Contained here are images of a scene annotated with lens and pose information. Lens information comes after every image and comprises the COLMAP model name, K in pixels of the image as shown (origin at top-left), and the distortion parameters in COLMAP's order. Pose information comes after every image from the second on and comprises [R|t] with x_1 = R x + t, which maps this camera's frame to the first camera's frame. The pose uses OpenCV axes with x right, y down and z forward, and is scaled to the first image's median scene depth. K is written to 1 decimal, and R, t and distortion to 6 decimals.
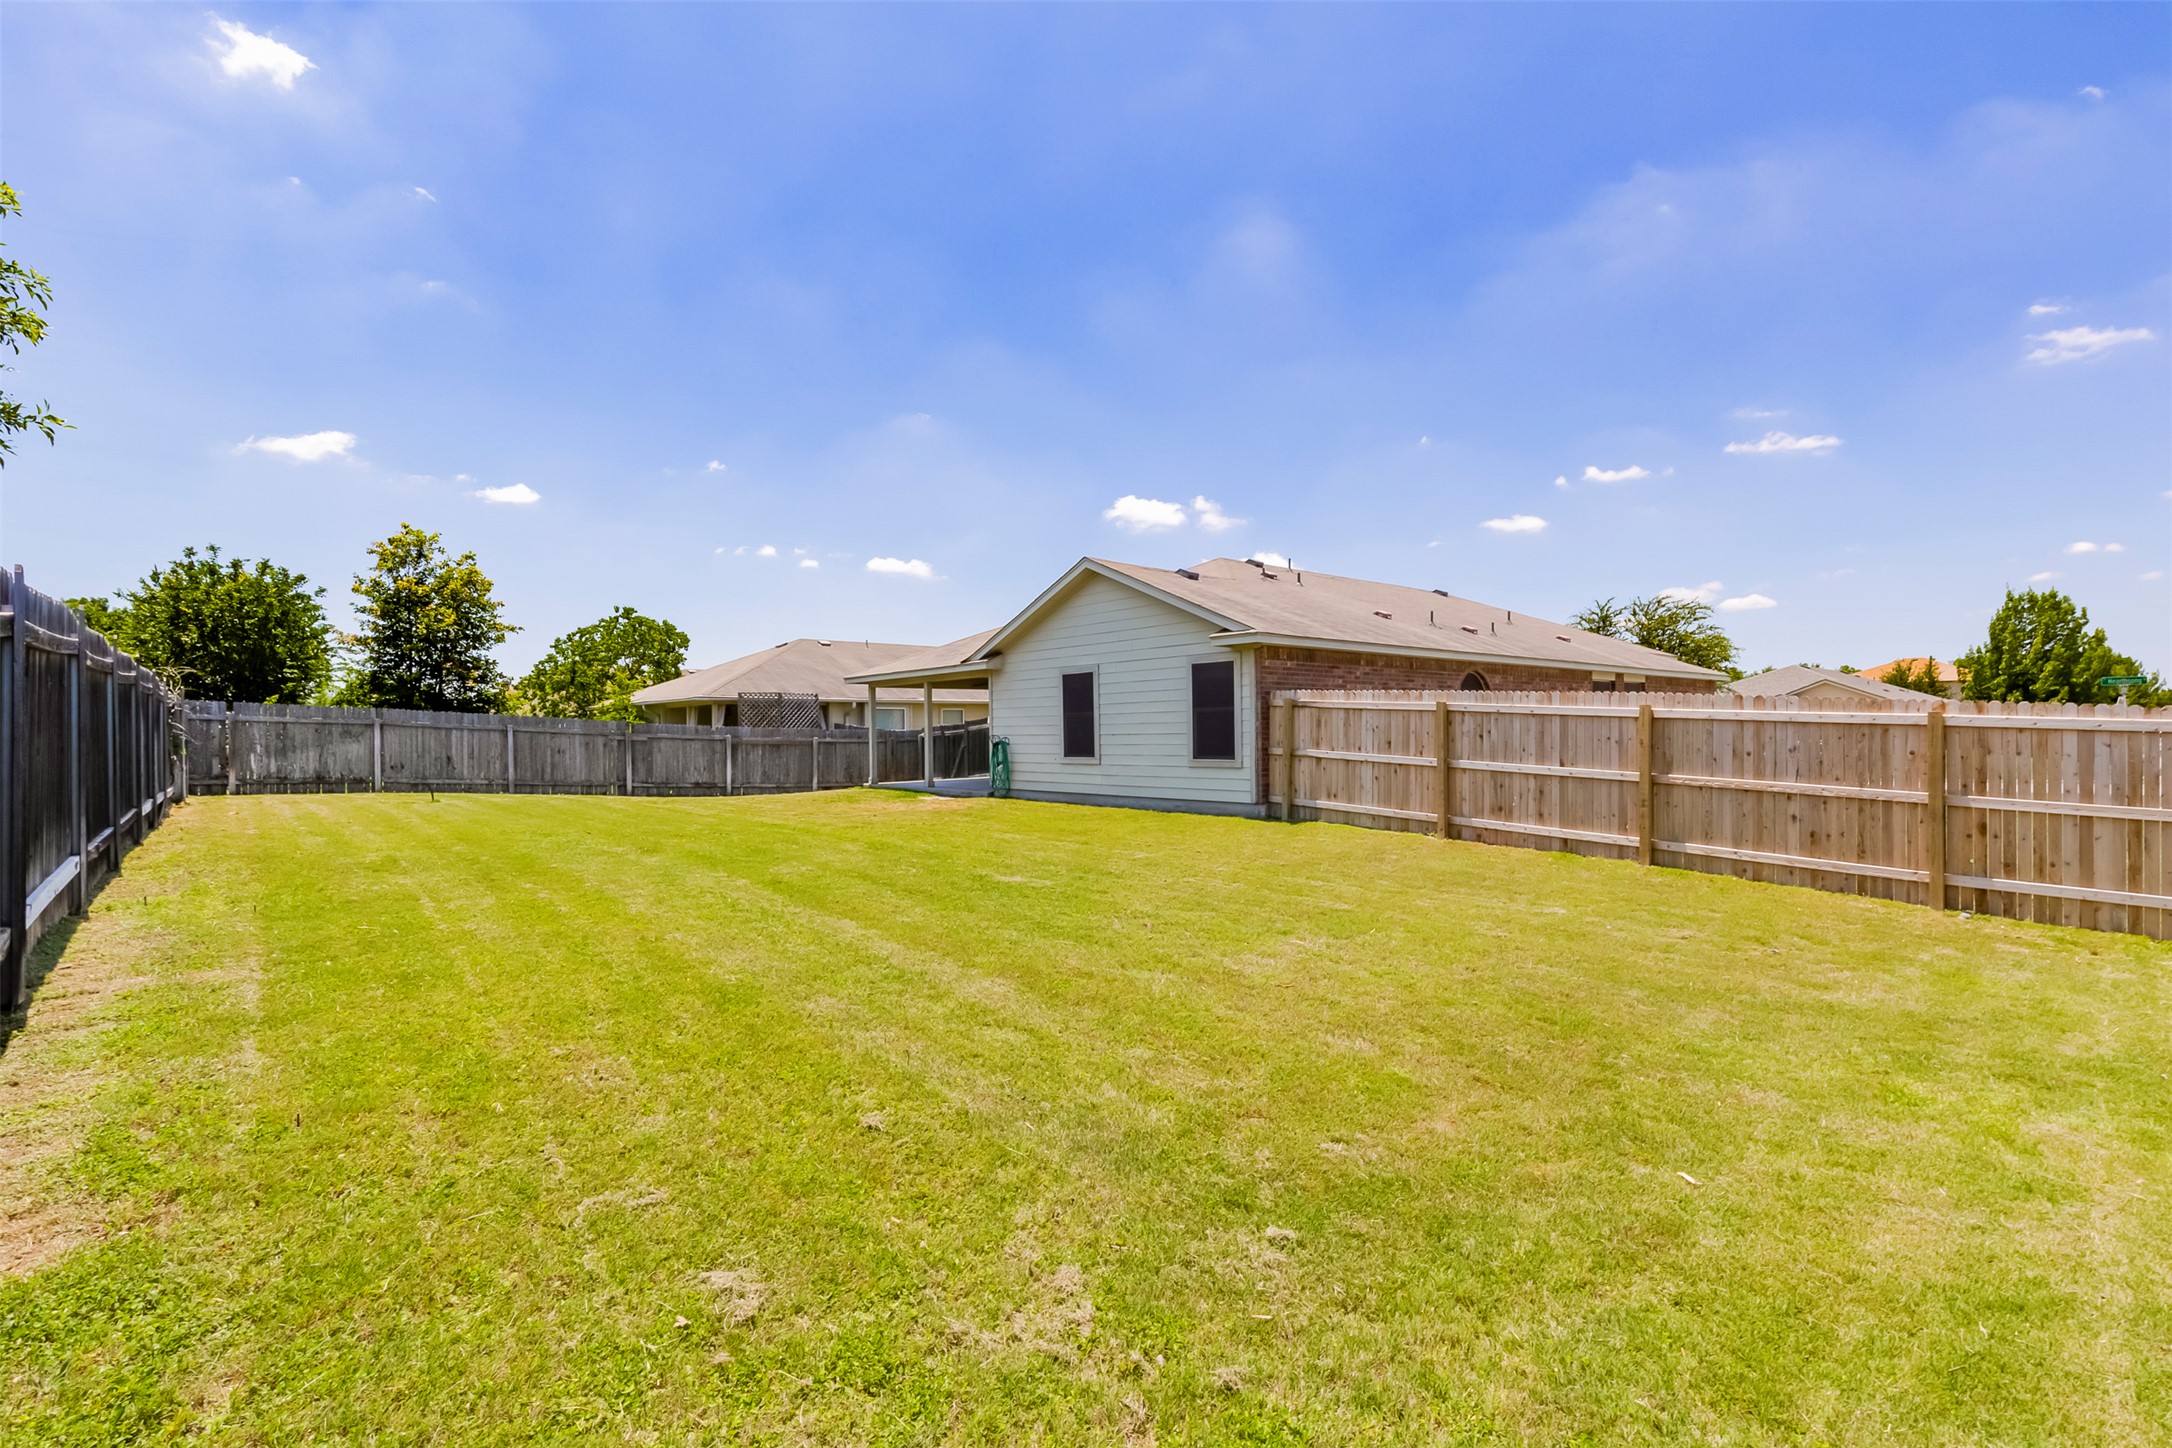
lens RADIAL K [[995.4, 0, 1086.0], [0, 995.4, 724.0], [0, 0, 1]] dist [0.008793, 0.000073]
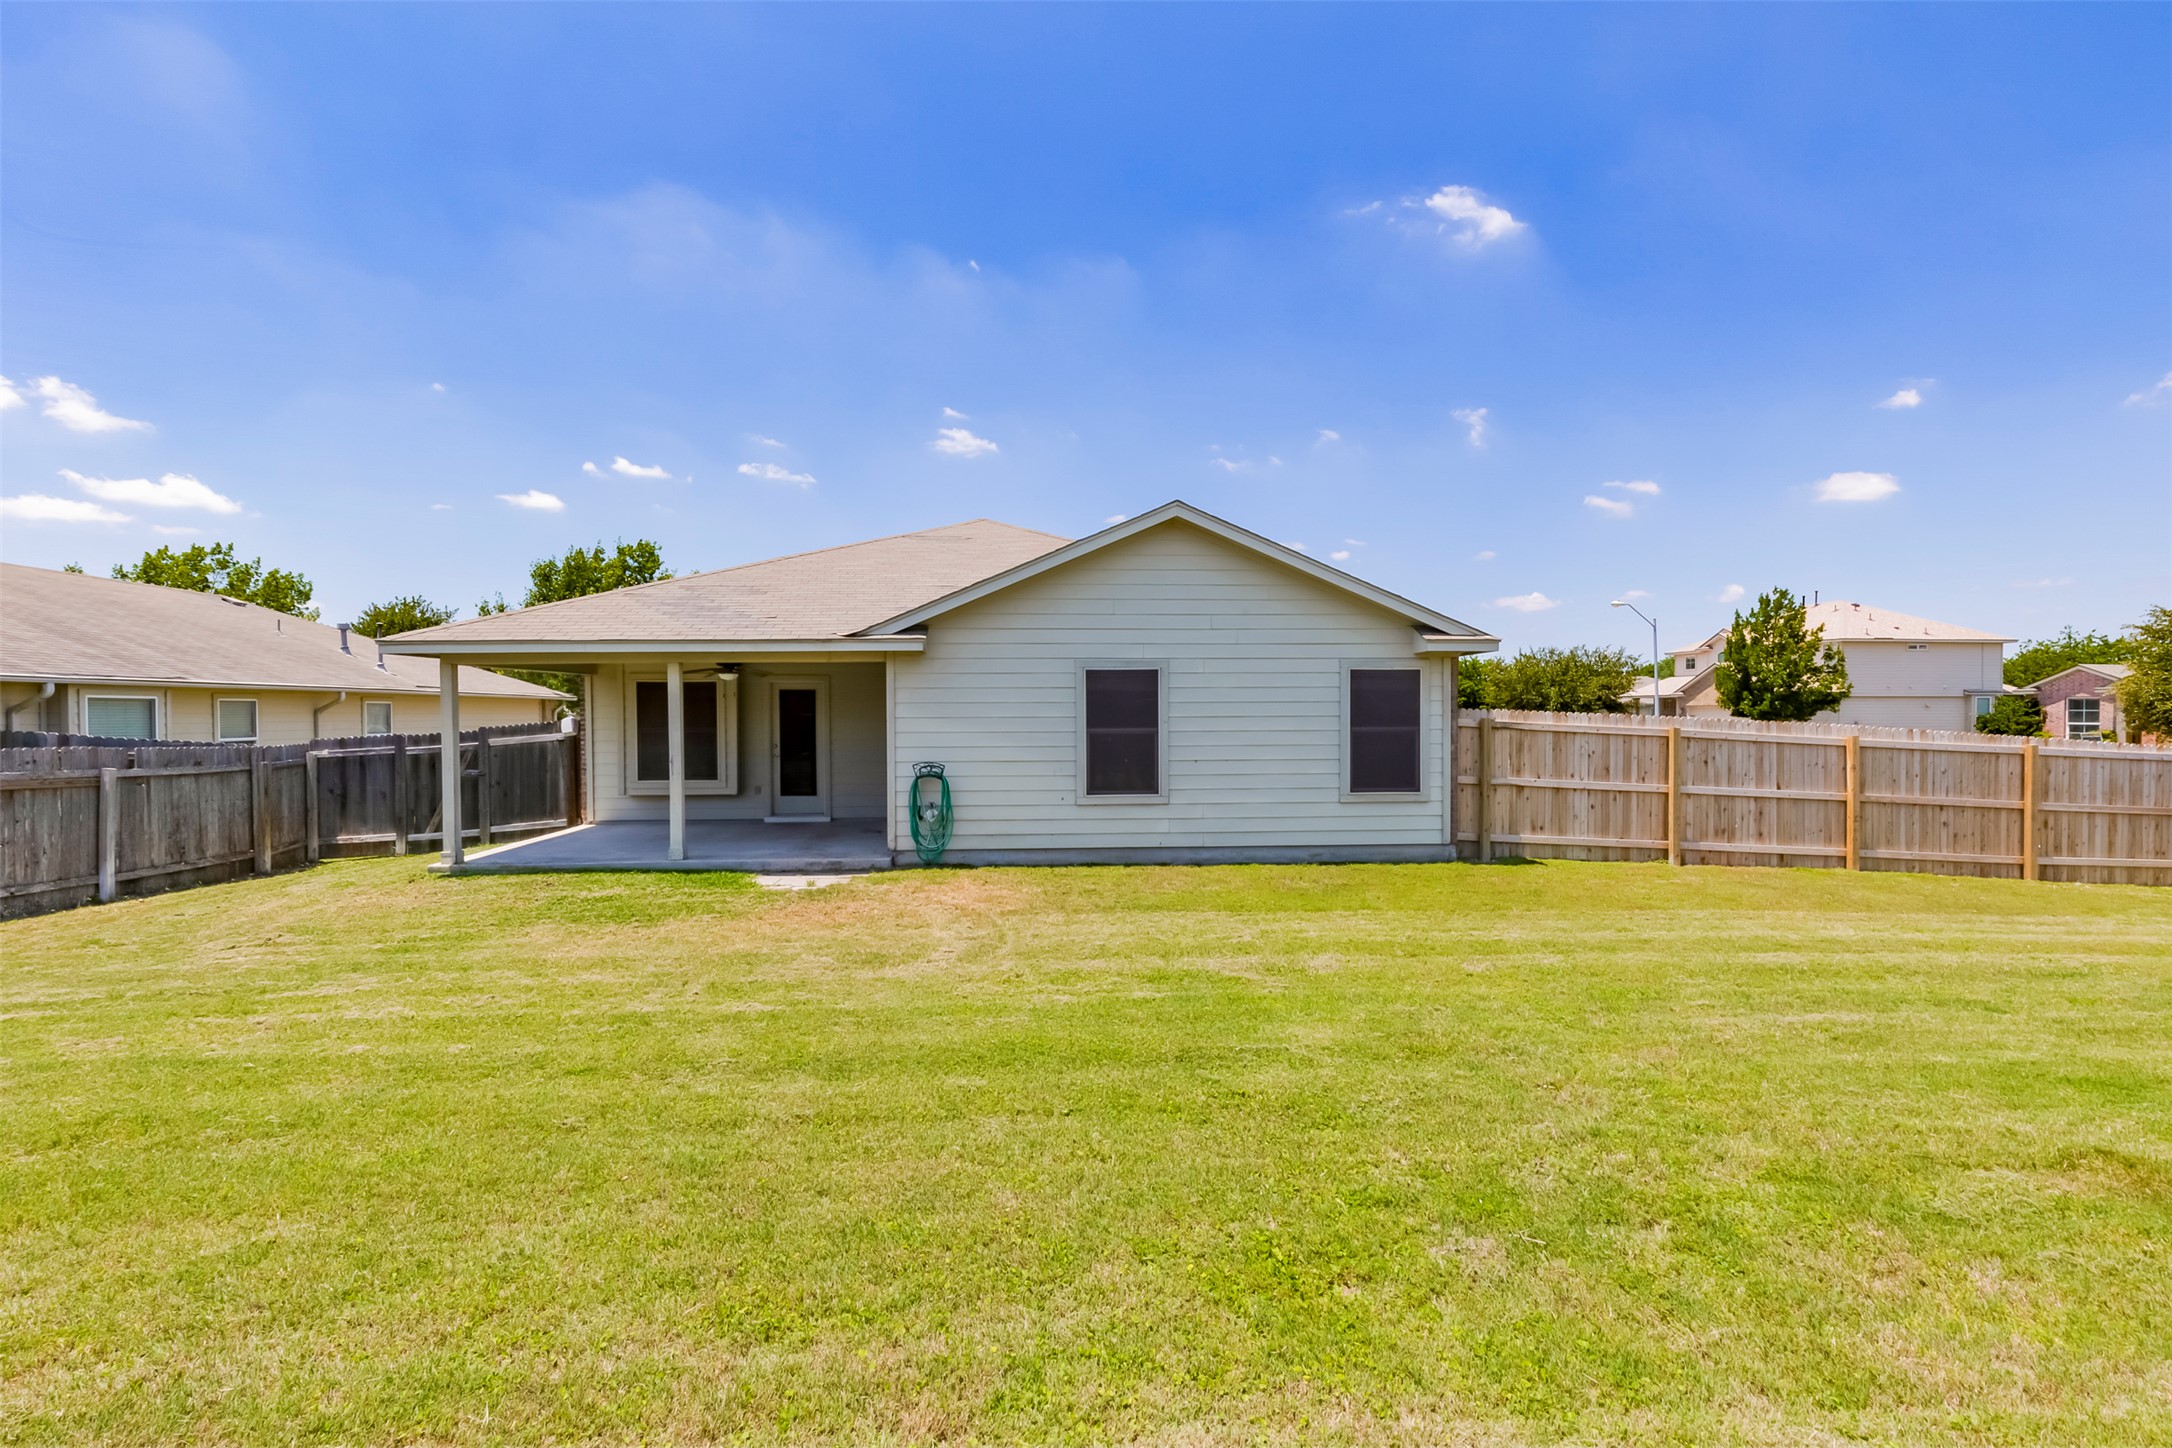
lens RADIAL K [[995.4, 0, 1086.0], [0, 995.4, 724.0], [0, 0, 1]] dist [0.008793, 0.000073]
pose [[0.597180, 0.001053, 0.802106, -0.727604], [-0.010046, 0.999931, 0.006167, -0.023959], [-0.802044, -0.011741, 0.597149, 0.796278]]
